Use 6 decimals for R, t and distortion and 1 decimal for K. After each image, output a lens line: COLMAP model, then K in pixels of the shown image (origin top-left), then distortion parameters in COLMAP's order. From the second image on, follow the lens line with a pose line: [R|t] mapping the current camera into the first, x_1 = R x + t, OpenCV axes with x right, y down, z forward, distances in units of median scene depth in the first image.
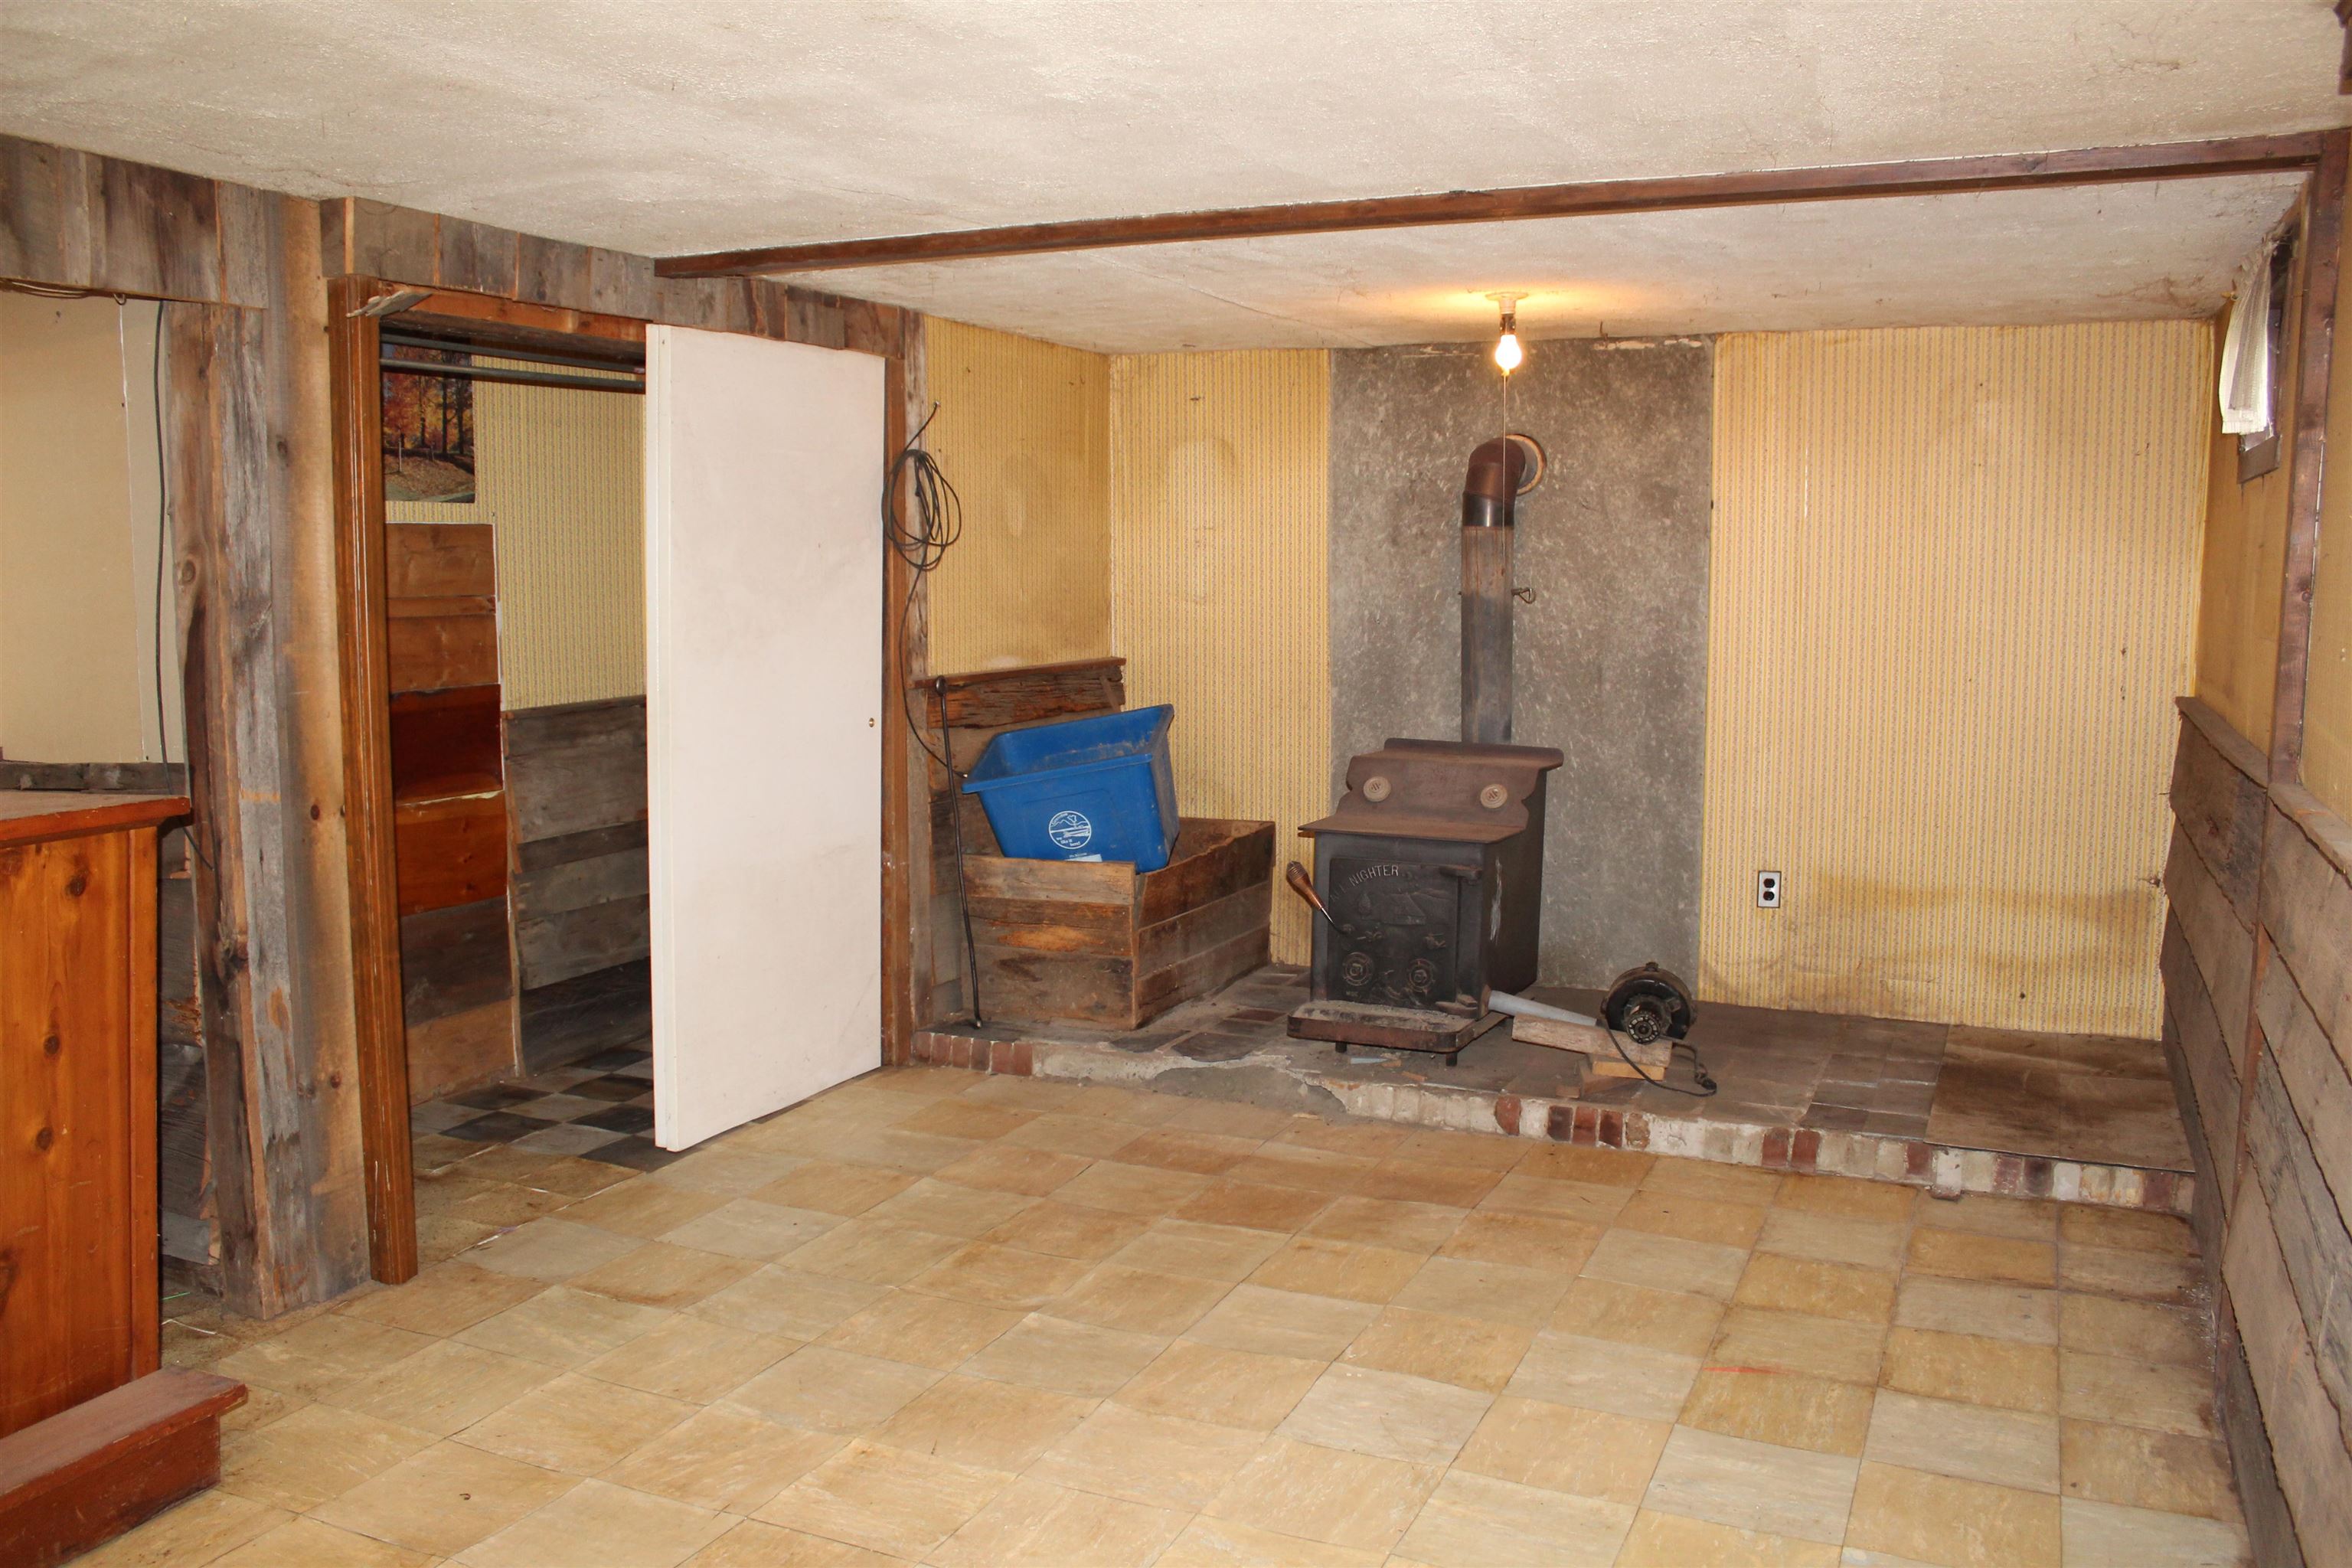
lens RADIAL K [[1978.2, 0, 1176.0], [0, 1978.2, 784.0], [0, 0, 1]] dist [-0.144683, 0.110918]
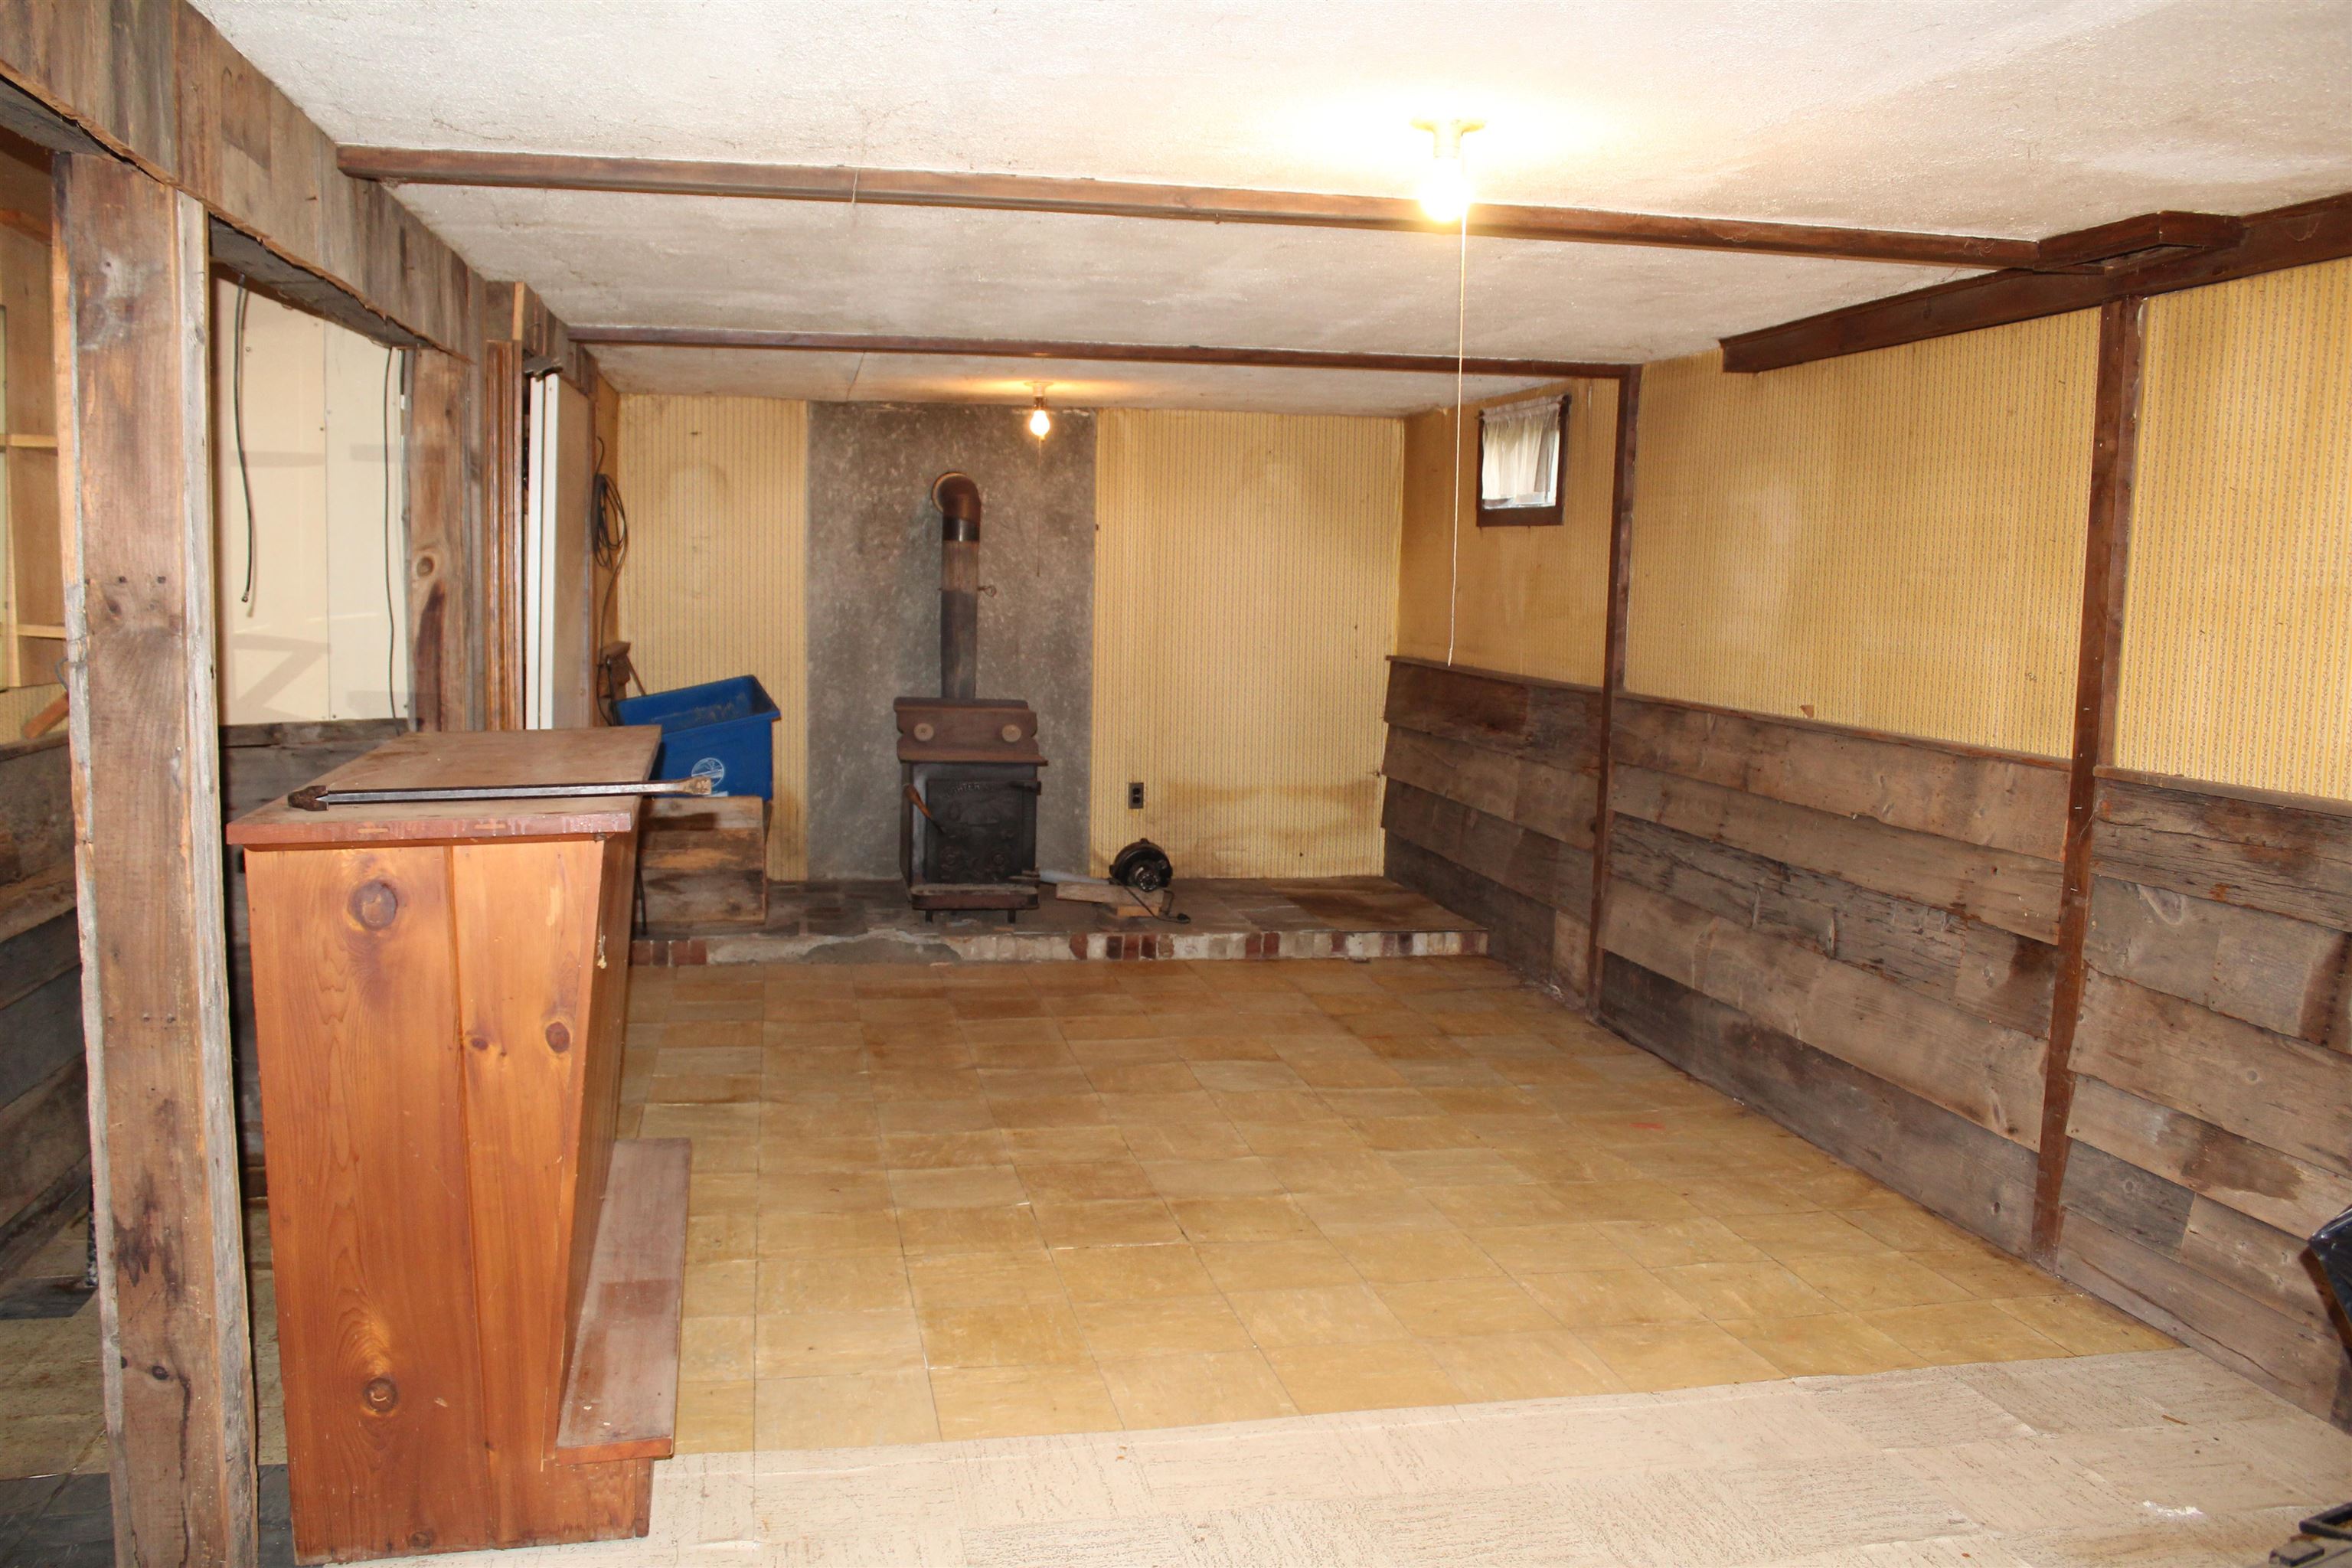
lens RADIAL K [[1978.2, 0, 1176.0], [0, 1978.2, 784.0], [0, 0, 1]] dist [-0.144683, 0.110918]
pose [[0.815398, -0.049450, 0.576784, -0.542269], [0.047617, 0.998698, 0.018306, 0.021372], [-0.576938, 0.012538, 0.816691, -0.216811]]
